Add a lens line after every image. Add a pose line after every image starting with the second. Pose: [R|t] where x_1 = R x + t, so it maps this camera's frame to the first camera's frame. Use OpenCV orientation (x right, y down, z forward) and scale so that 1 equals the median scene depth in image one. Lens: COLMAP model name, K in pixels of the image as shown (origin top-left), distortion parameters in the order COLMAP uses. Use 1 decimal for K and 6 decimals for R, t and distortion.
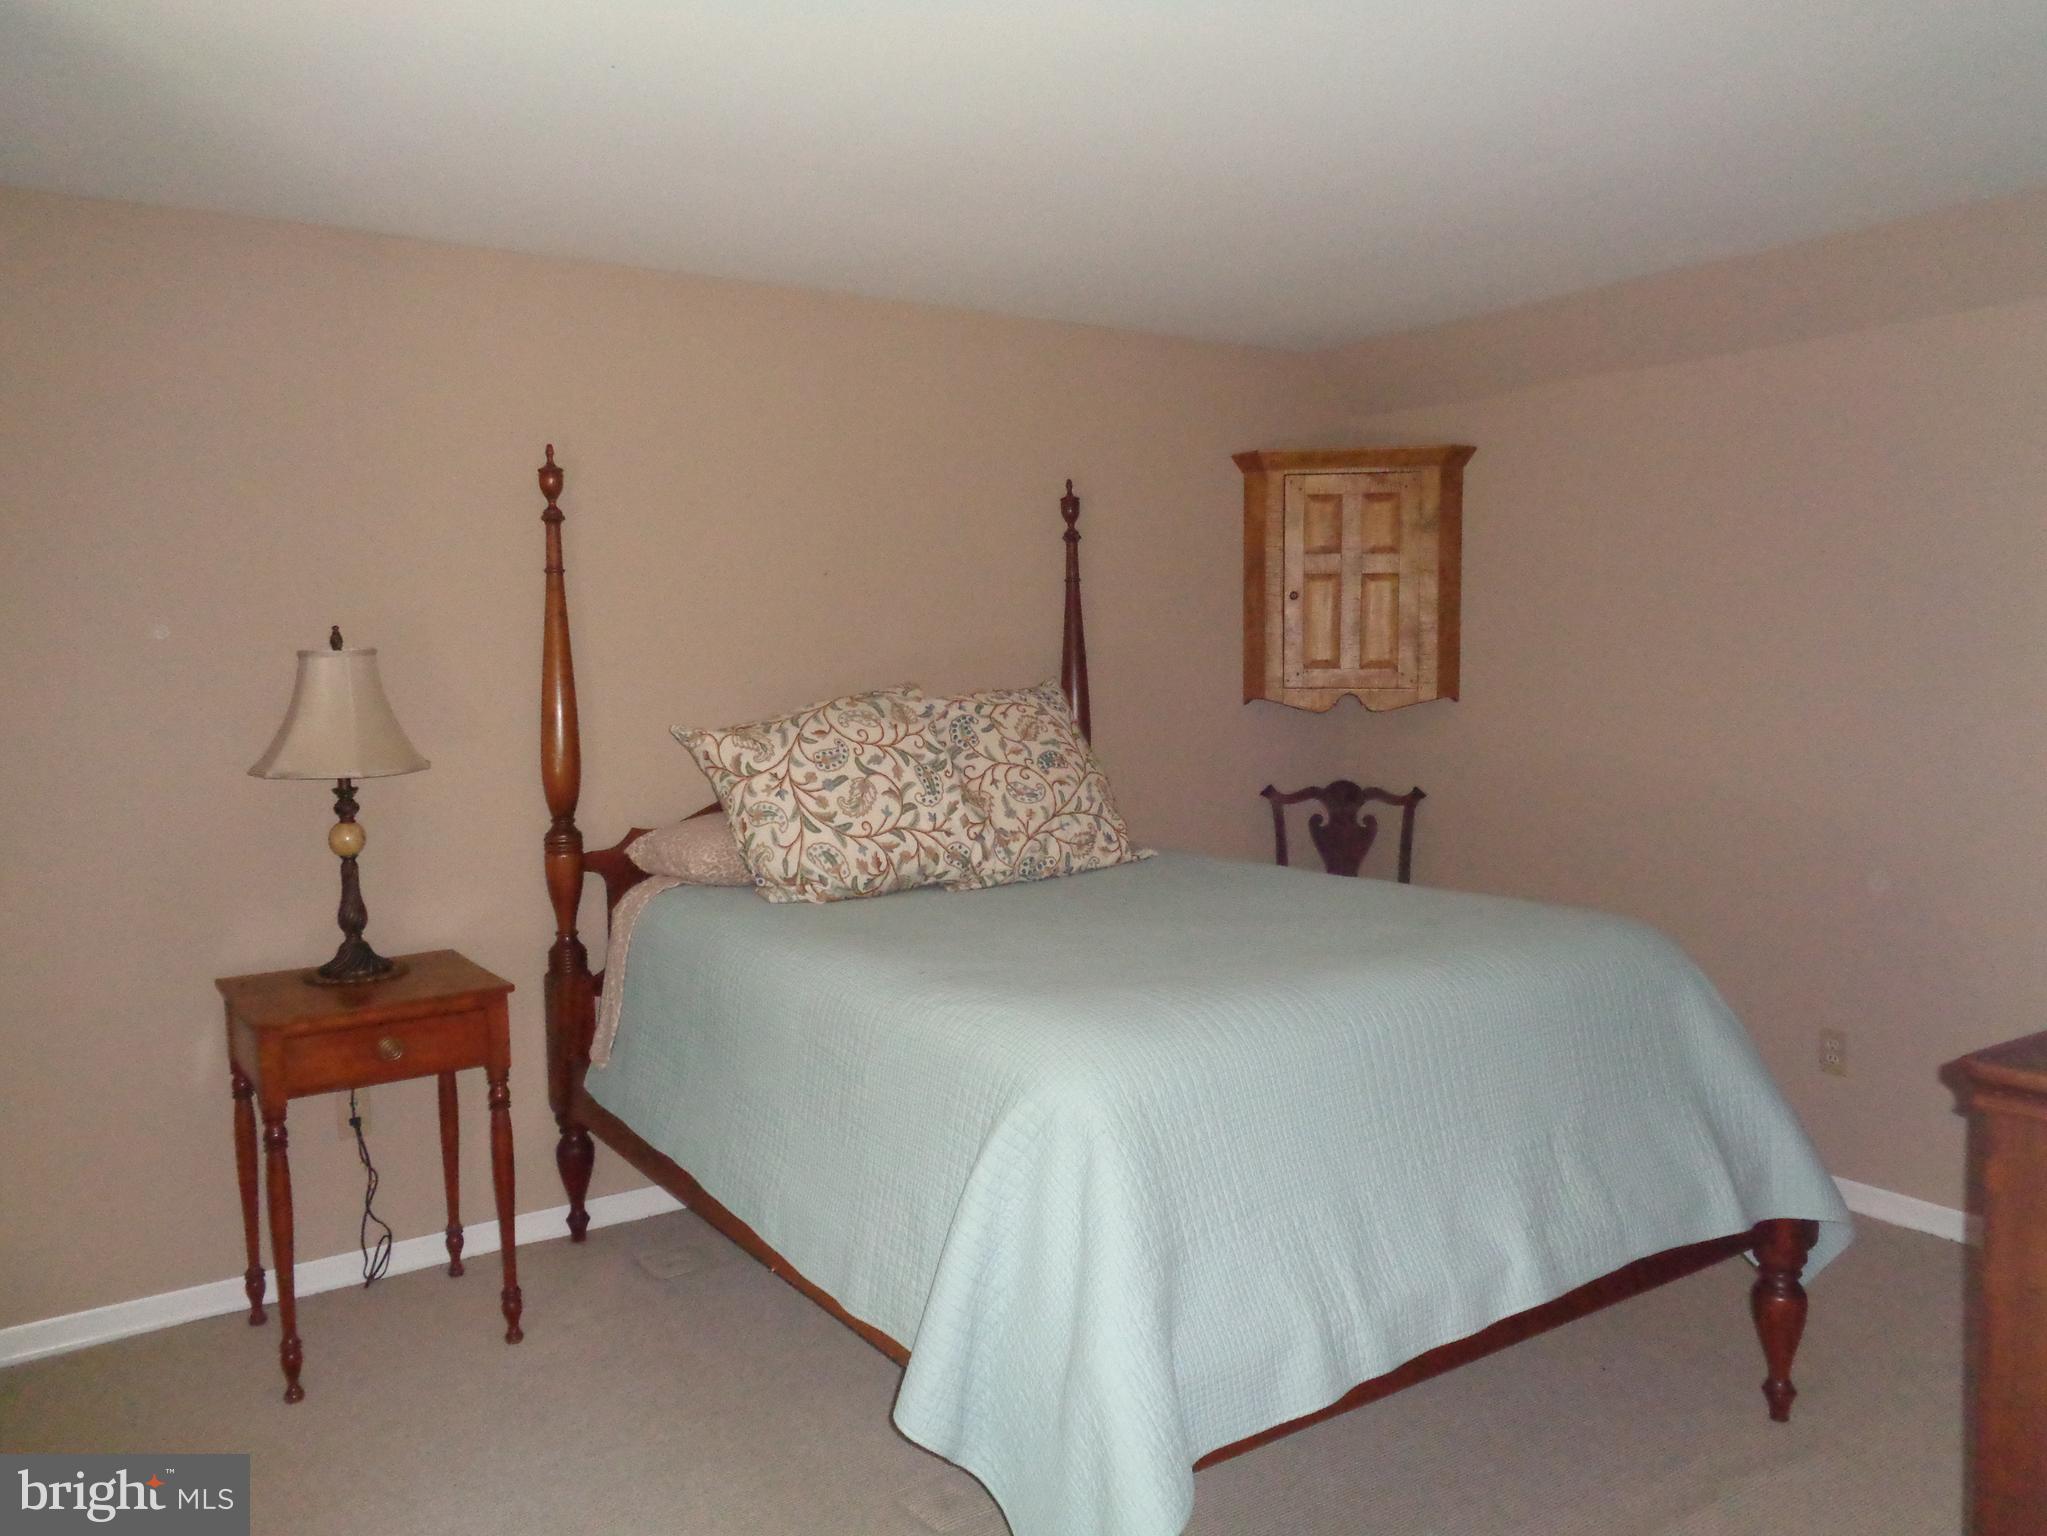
lens RADIAL K [[1526.4, 0, 1036.7], [0, 1526.4, 761.9], [0, 0, 1]] dist [0.003622, -0.000728]
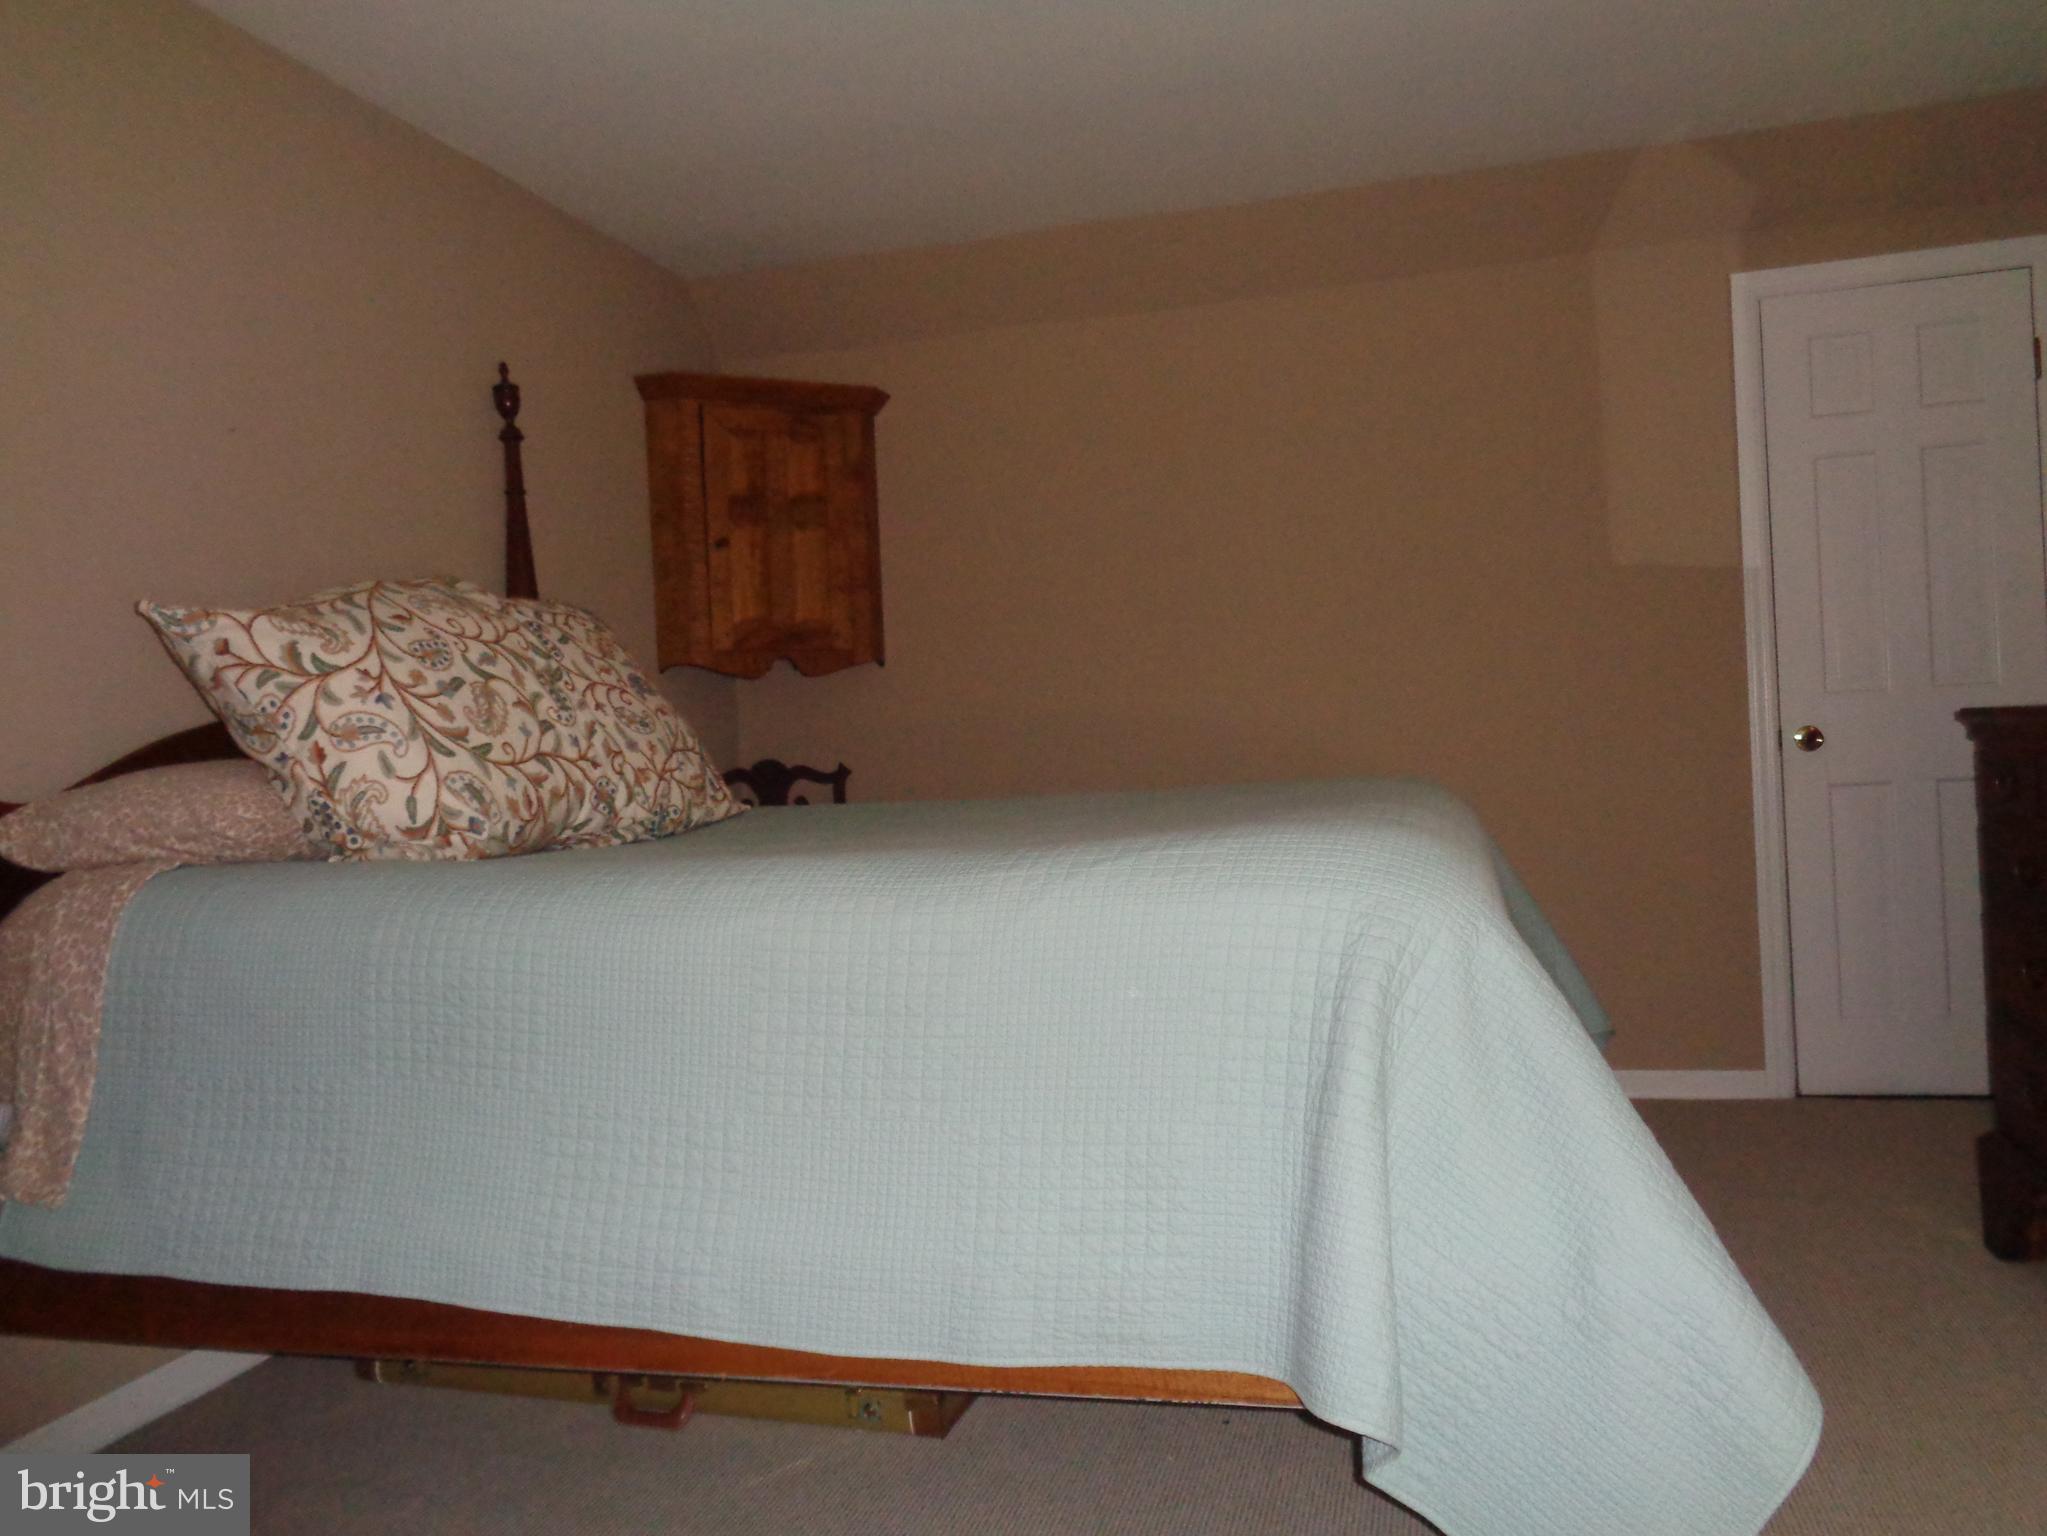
lens RADIAL K [[1526.4, 0, 1036.7], [0, 1526.4, 761.9], [0, 0, 1]] dist [0.003622, -0.000728]
pose [[0.779295, -0.040337, 0.625358, -0.348241], [0.082949, 0.995785, -0.039138, 0.092621], [-0.621143, 0.082373, 0.779356, 0.329636]]
